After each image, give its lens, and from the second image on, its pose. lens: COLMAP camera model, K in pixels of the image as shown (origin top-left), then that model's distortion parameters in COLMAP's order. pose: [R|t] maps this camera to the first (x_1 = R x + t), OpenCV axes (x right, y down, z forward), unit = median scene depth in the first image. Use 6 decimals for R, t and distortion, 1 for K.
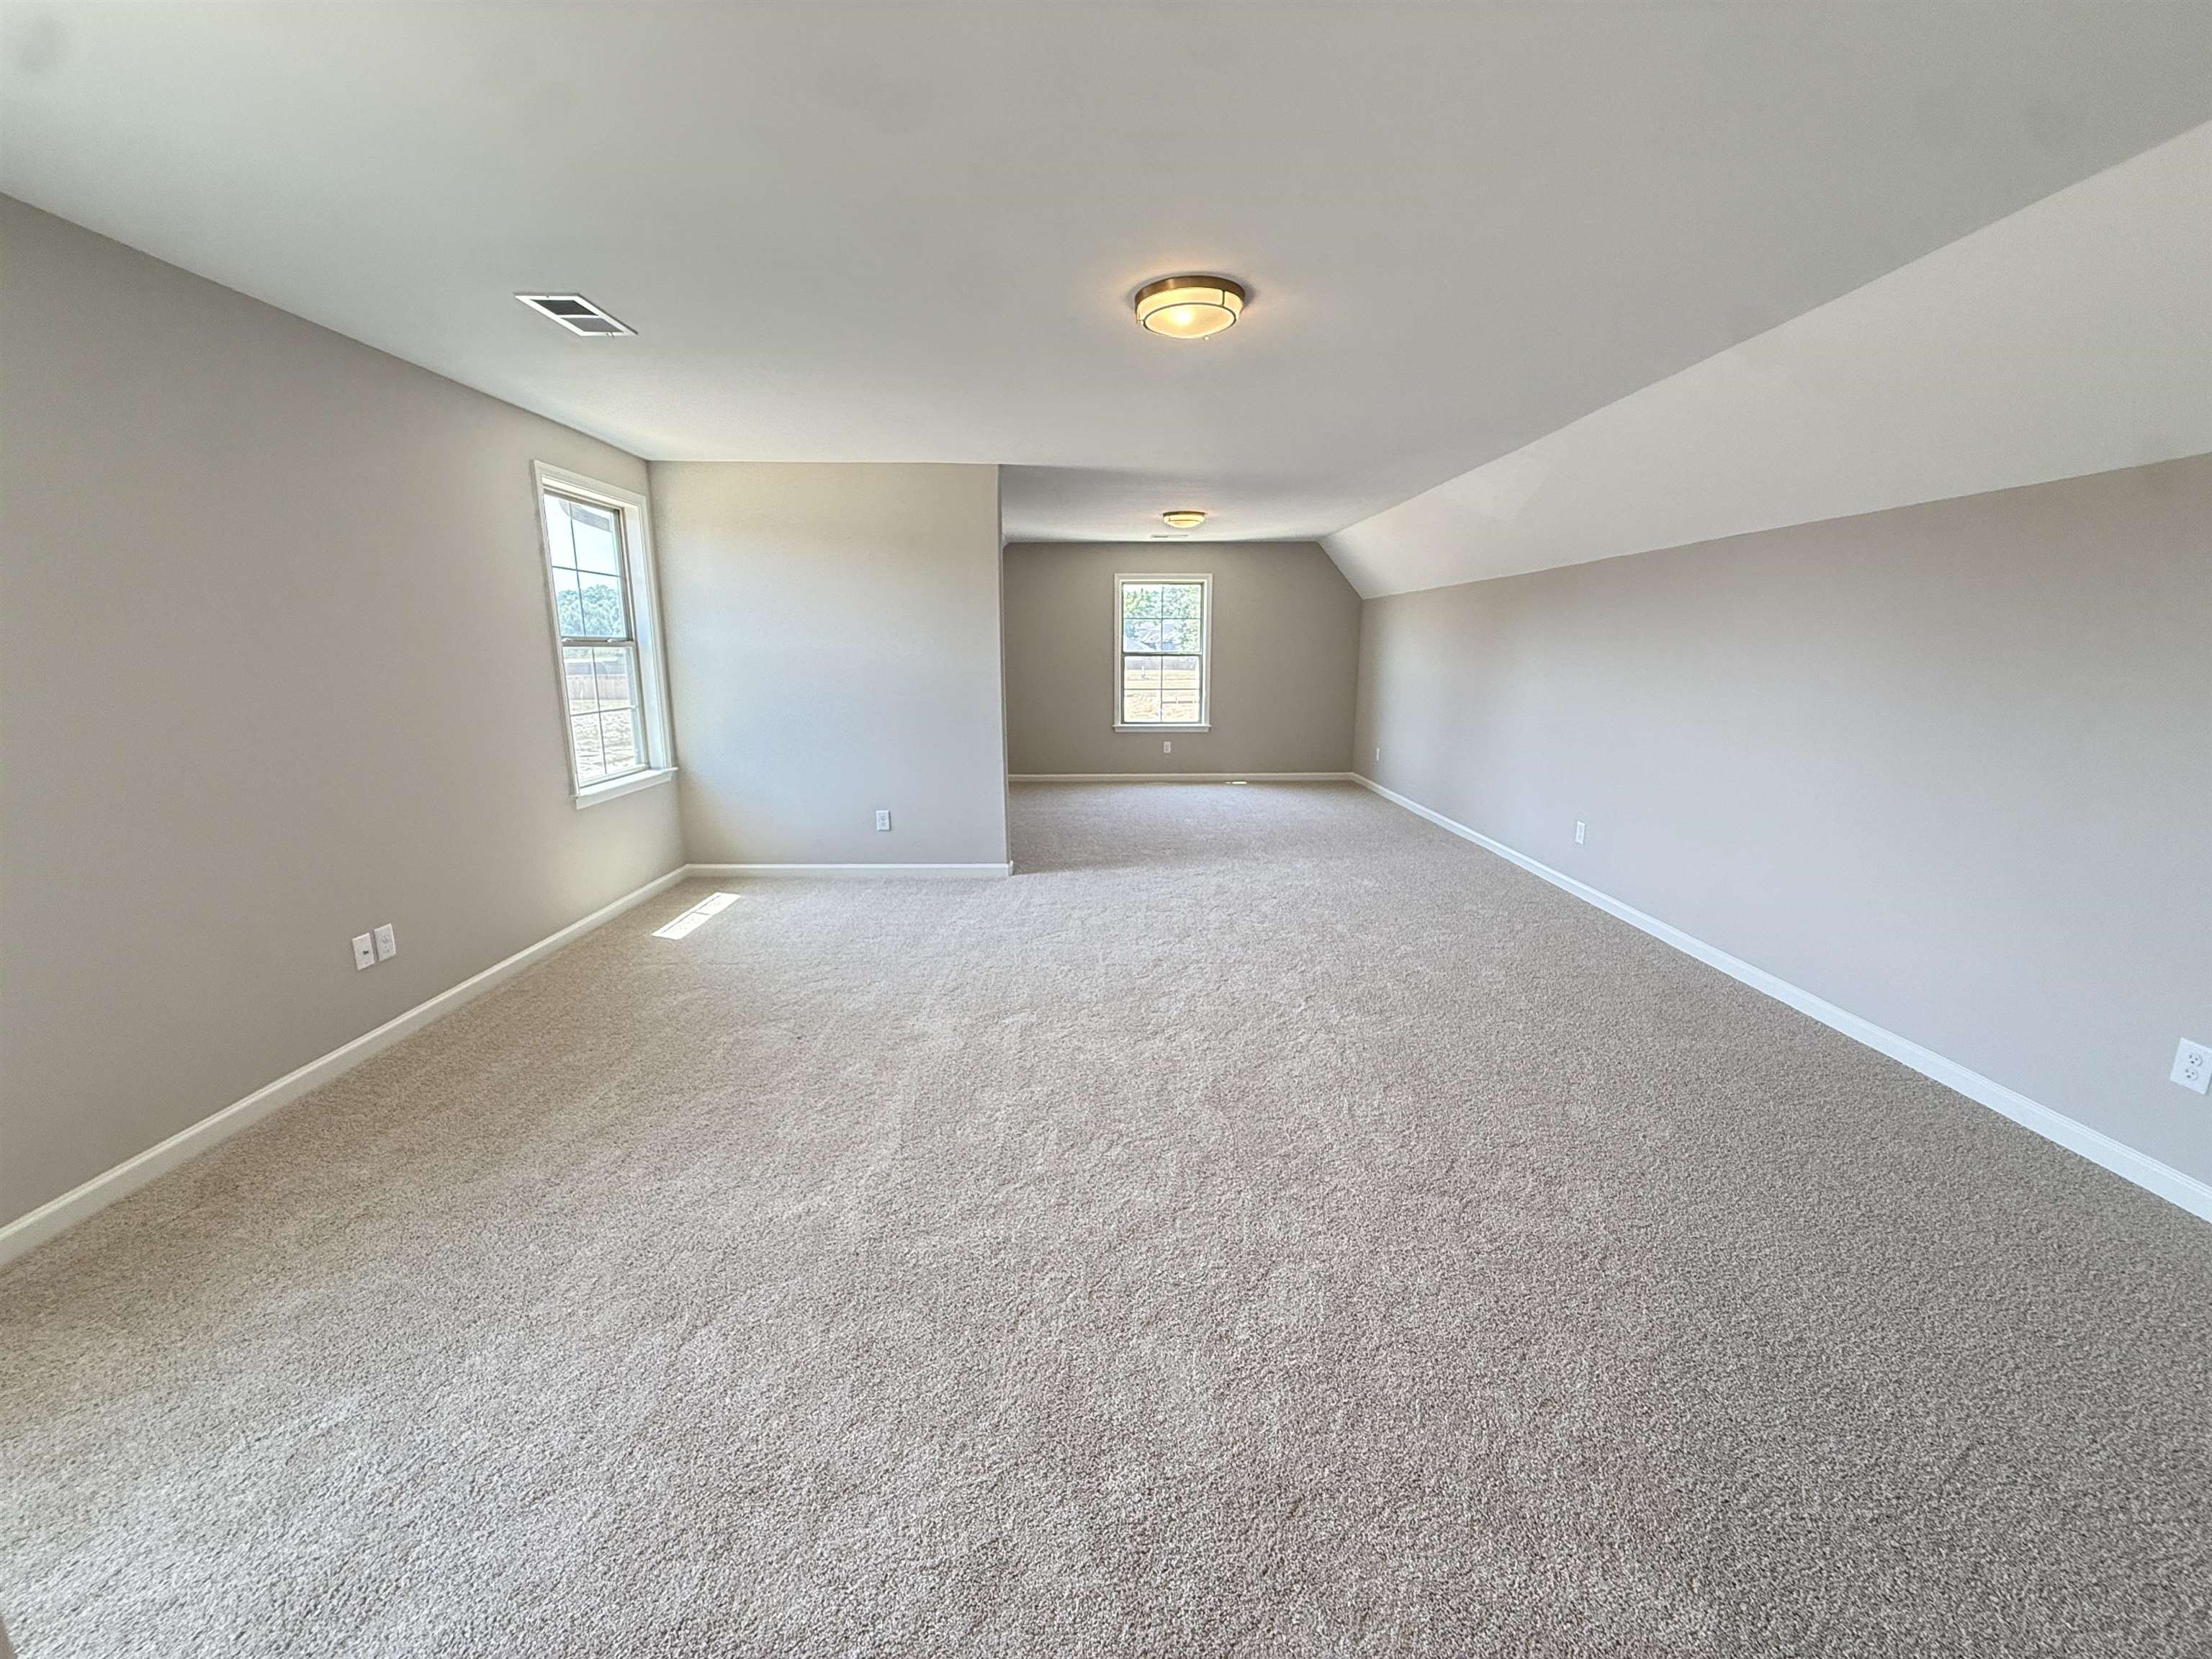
lens RADIAL K [[887.7, 0, 1106.0], [0, 887.7, 829.5], [0, 0, 1]] dist [-0.000487, -0.000040]
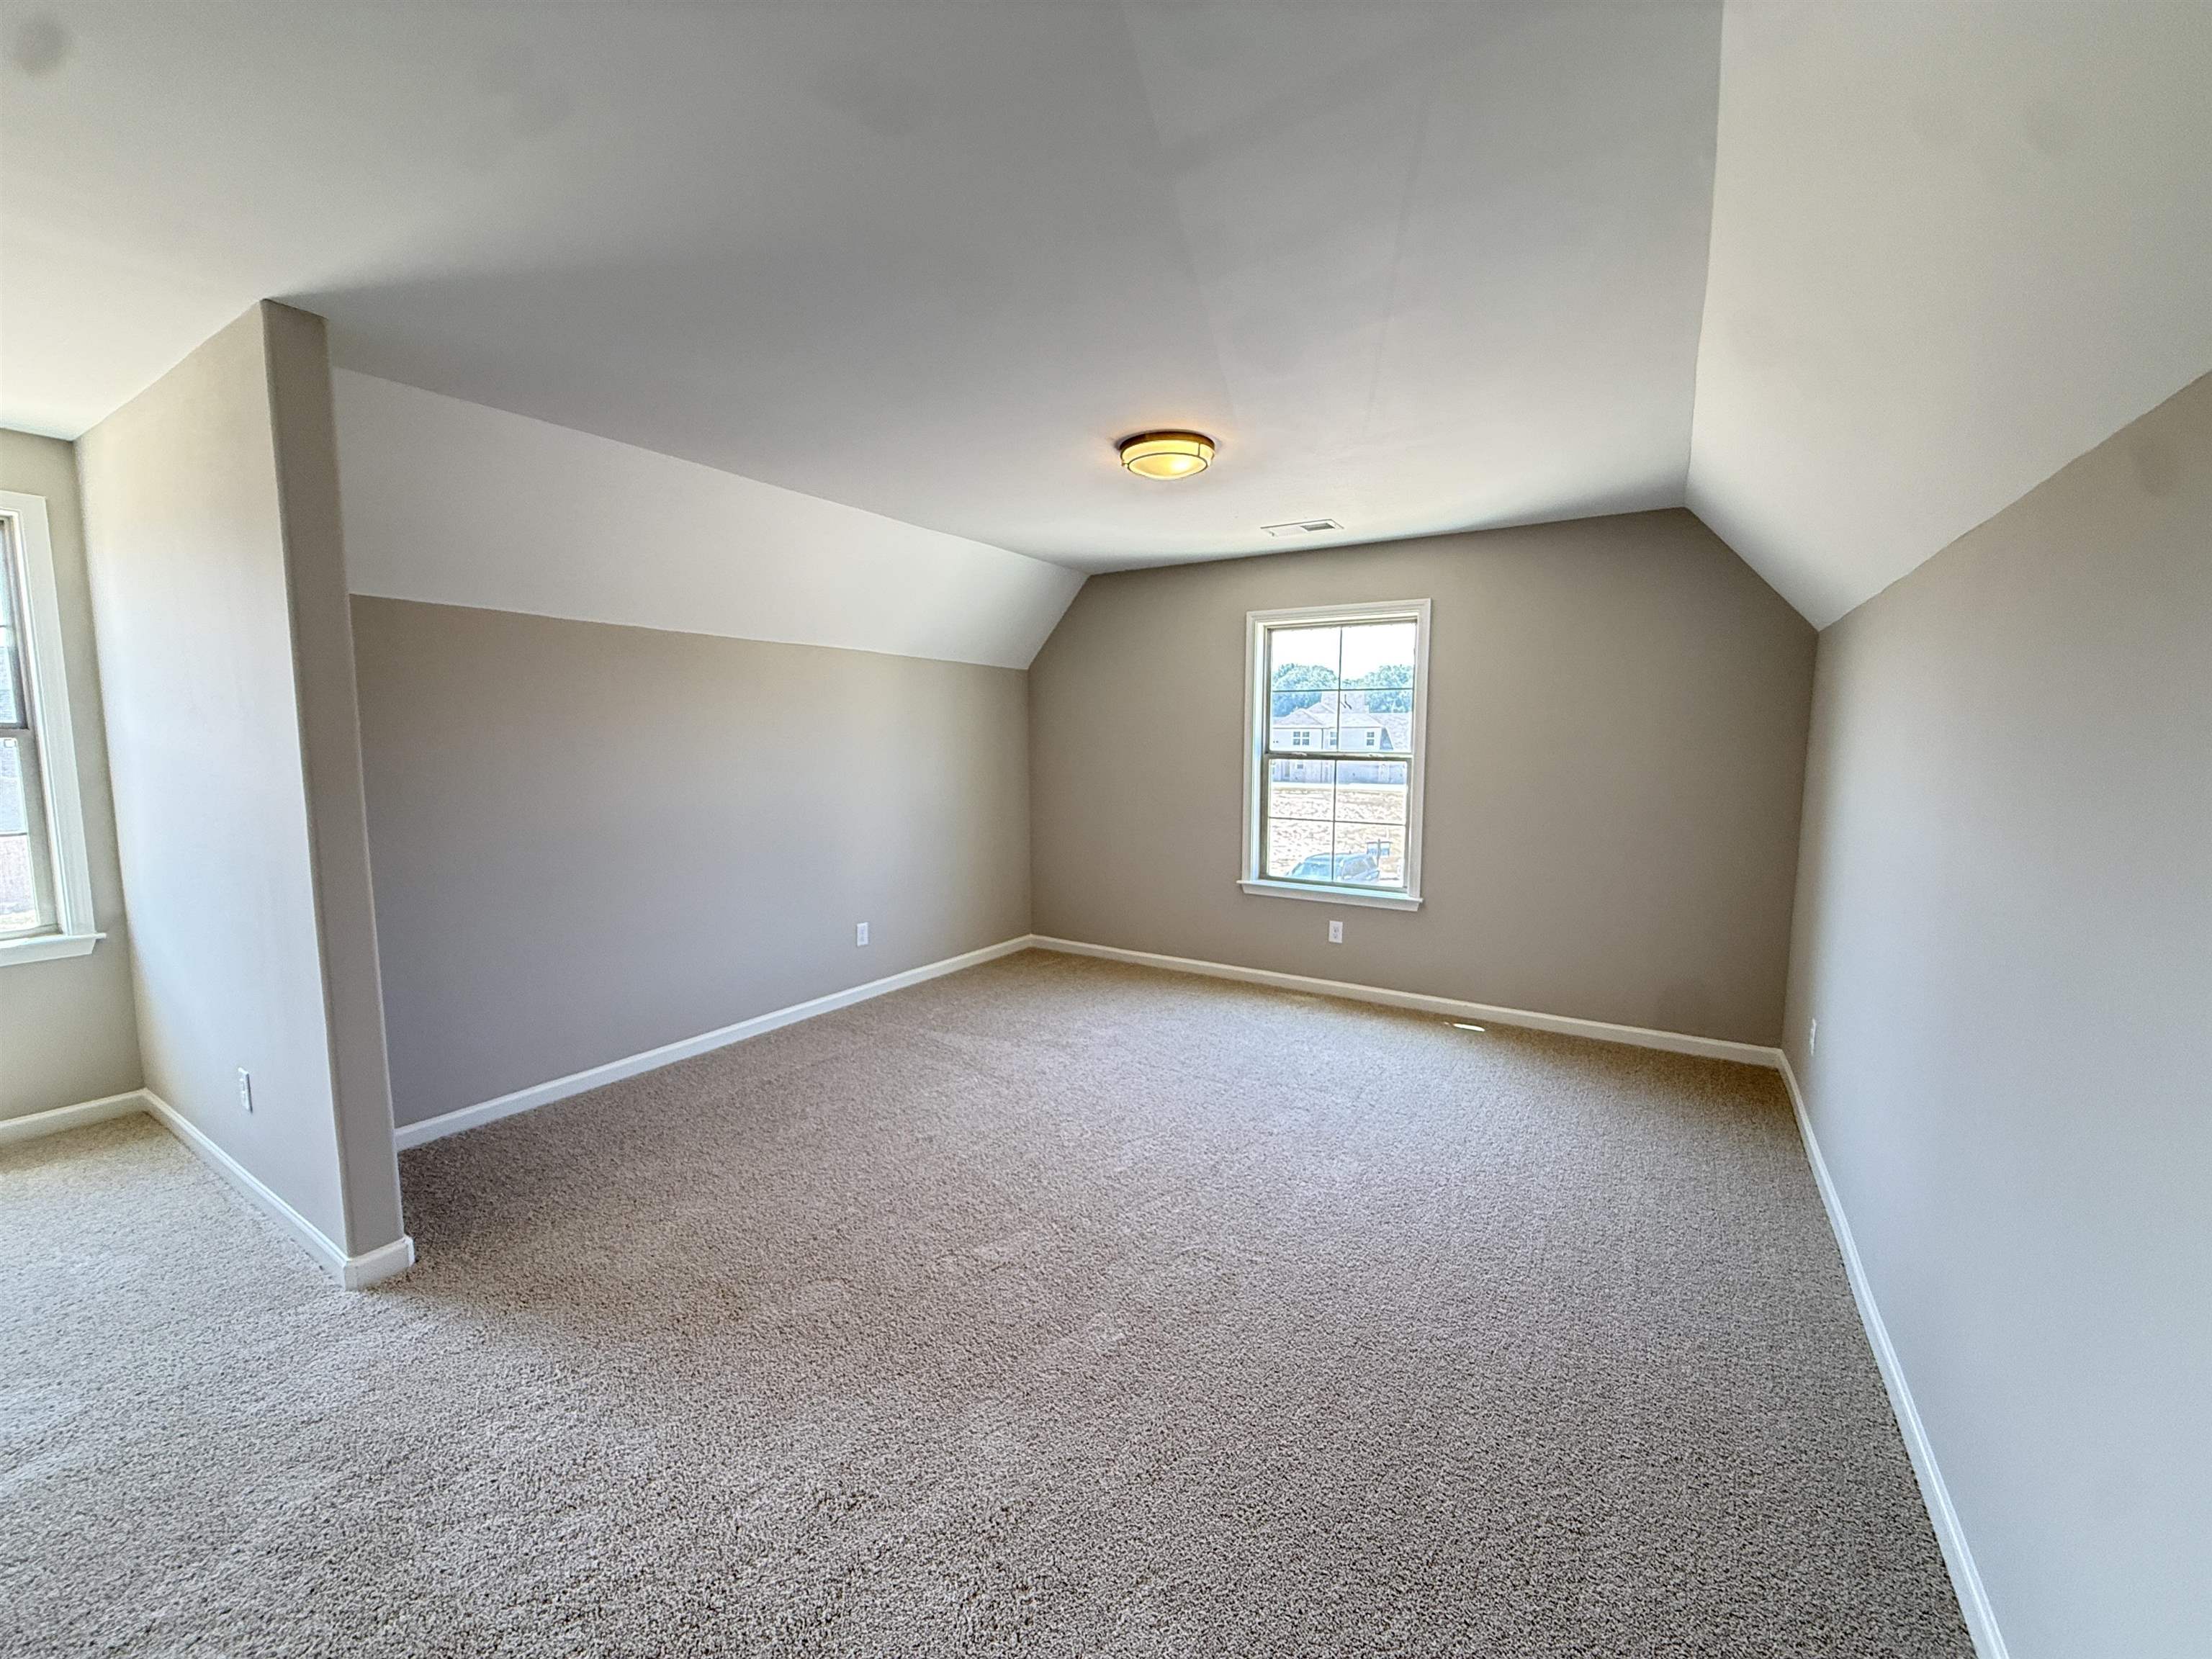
lens RADIAL K [[887.7, 0, 1106.0], [0, 887.7, 829.5], [0, 0, 1]] dist [-0.000487, -0.000040]
pose [[0.832952, 0.062428, -0.549813, 0.245733], [-0.116262, 0.991181, -0.063592, -0.106099], [0.540994, 0.116892, 0.832864, 0.498653]]
